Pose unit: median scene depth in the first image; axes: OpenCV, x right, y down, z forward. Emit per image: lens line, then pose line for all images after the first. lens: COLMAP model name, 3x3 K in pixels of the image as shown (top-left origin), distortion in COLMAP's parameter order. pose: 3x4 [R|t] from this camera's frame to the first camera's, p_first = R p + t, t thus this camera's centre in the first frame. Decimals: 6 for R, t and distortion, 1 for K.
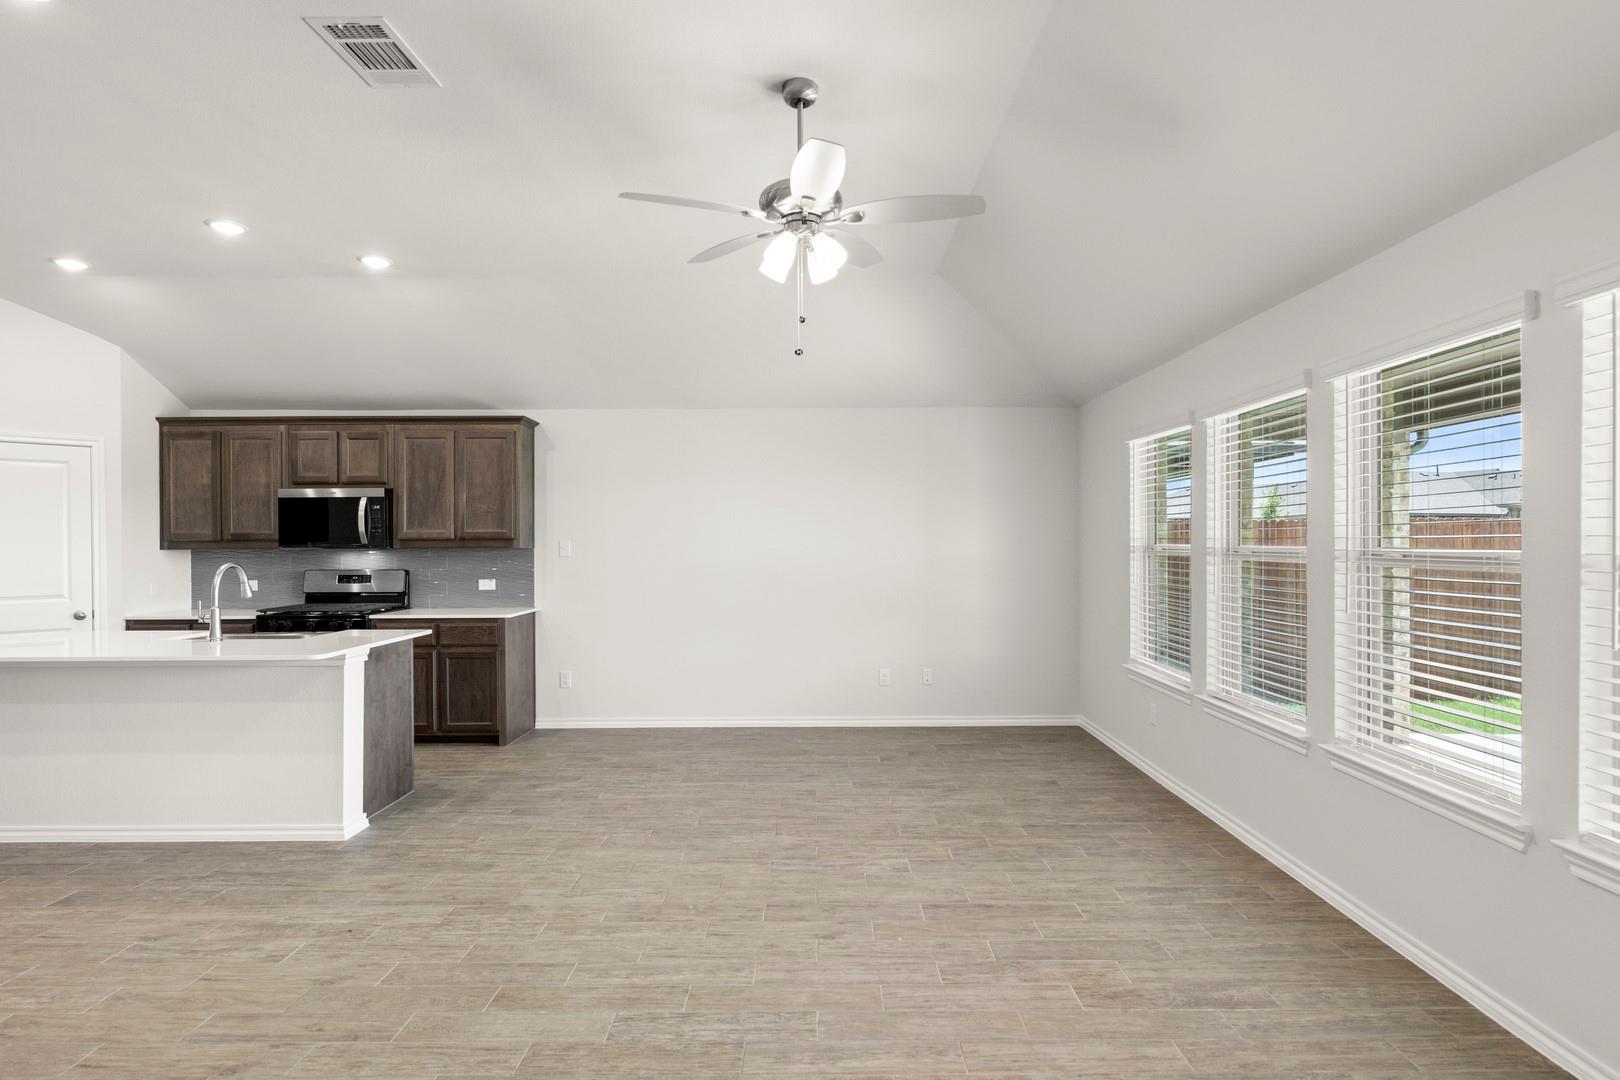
lens RADIAL K [[878.0, 0, 827.7], [0, 878.0, 570.4], [0, 0, 1]] dist [-0.005131, 0.001764]
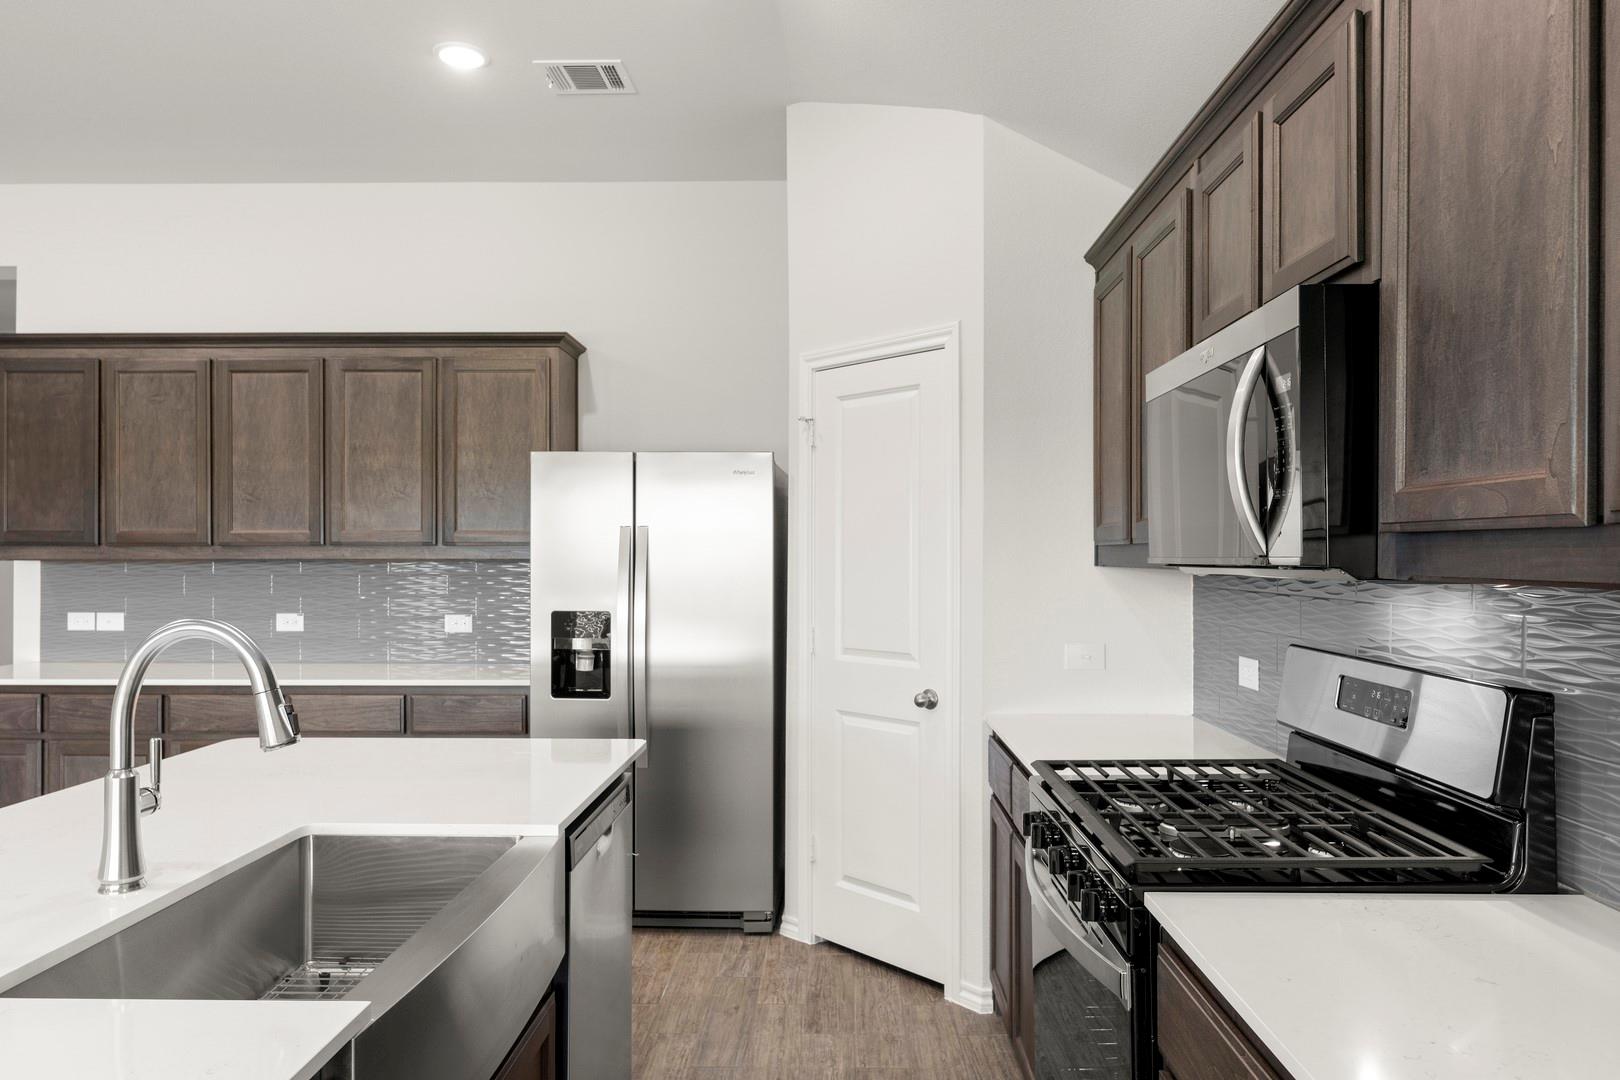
lens RADIAL K [[1066.3, 0, 826.4], [0, 1066.3, 548.0], [0, 0, 1]] dist [-0.007508, 0.007546]
pose [[-0.026482, 0.000213, -0.999649, -0.323370], [-0.033240, 0.999447, 0.001094, -0.036614], [0.999097, 0.033257, -0.026460, 1.163394]]
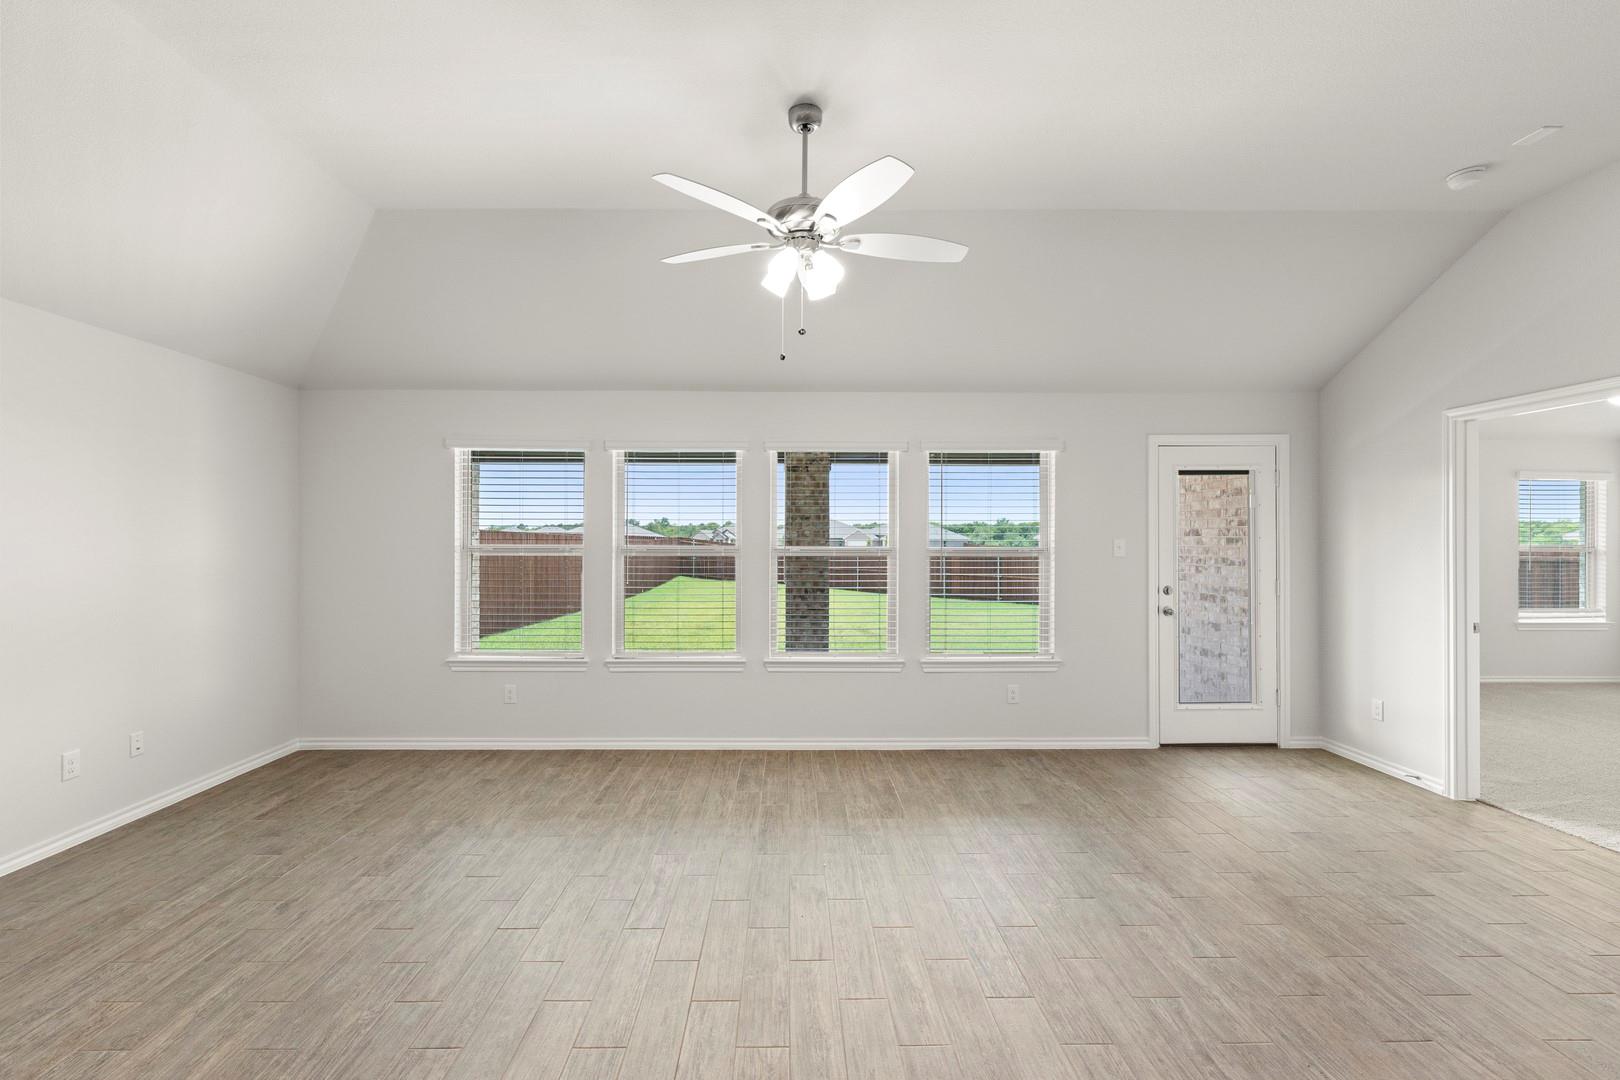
lens RADIAL K [[686.9, 0, 808.2], [0, 686.9, 537.5], [0, 0, 1]] dist [-0.000318, -0.000433]
pose [[-0.021177, 0.008947, 0.999736, -0.598371], [0.030331, 0.999505, -0.008303, -0.025290], [-0.999316, 0.030147, -0.021438, 0.684772]]
